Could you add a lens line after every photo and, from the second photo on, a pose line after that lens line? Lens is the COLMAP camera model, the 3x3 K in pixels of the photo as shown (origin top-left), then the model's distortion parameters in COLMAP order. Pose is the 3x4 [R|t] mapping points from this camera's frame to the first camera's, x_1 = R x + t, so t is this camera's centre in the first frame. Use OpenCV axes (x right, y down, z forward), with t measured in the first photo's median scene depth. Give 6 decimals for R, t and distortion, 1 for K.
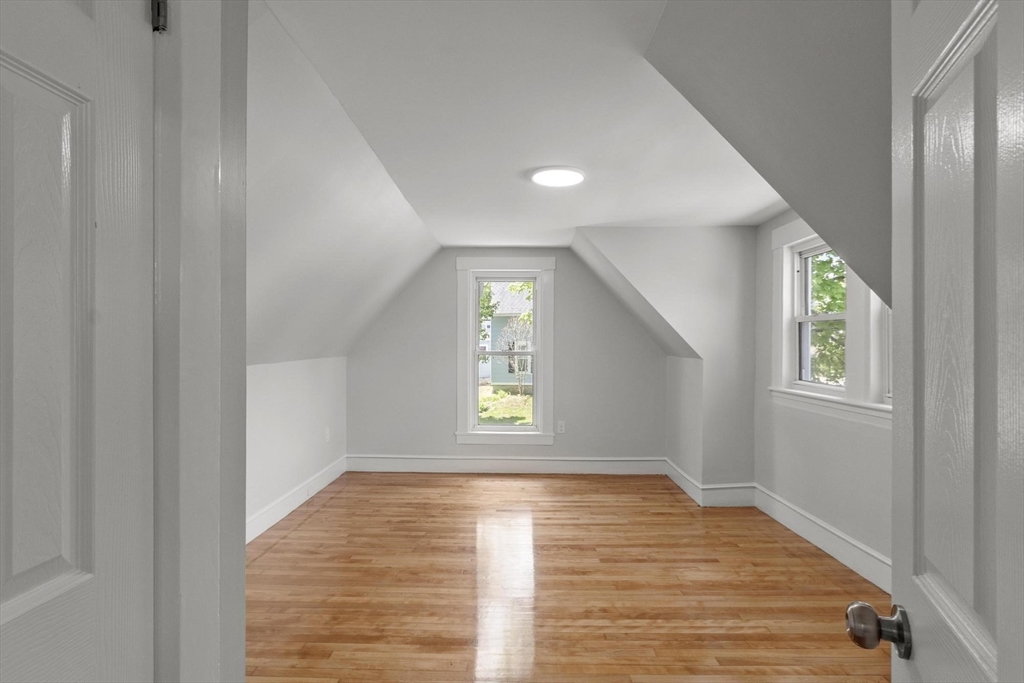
lens RADIAL K [[536.0, 0, 504.3], [0, 536.0, 342.6], [0, 0, 1]] dist [0.002139, 0.001243]
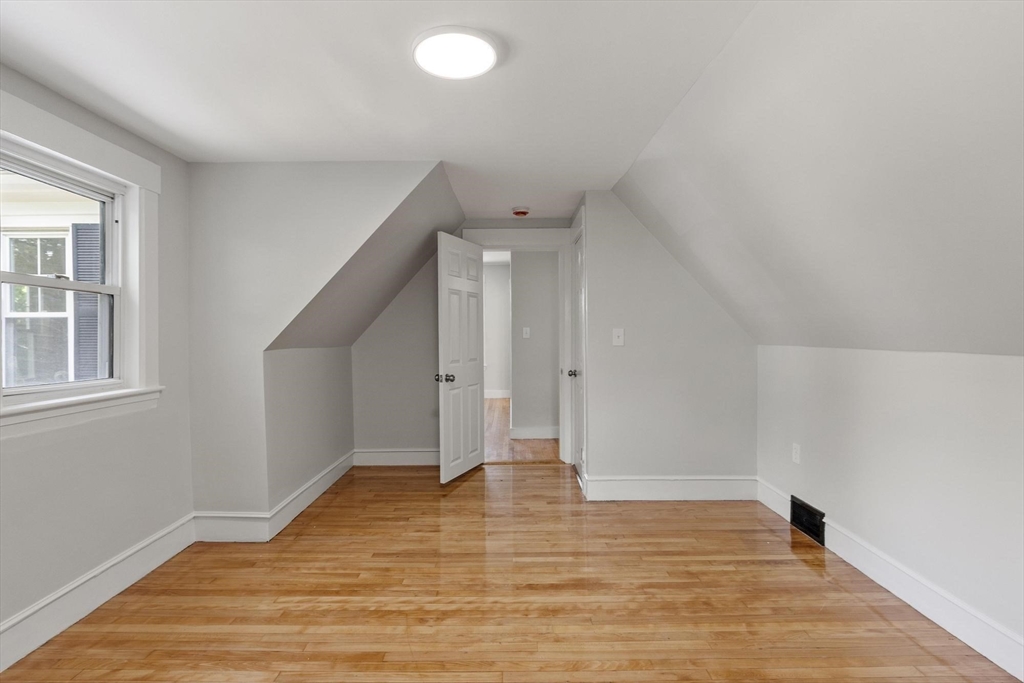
lens RADIAL K [[536.0, 0, 504.3], [0, 536.0, 342.6], [0, 0, 1]] dist [0.002139, 0.001243]
pose [[-0.999803, 0.005511, -0.019055, 0.067791], [0.005357, 0.999953, 0.008122, 0.032901], [0.019099, 0.008018, -0.999785, 1.988743]]
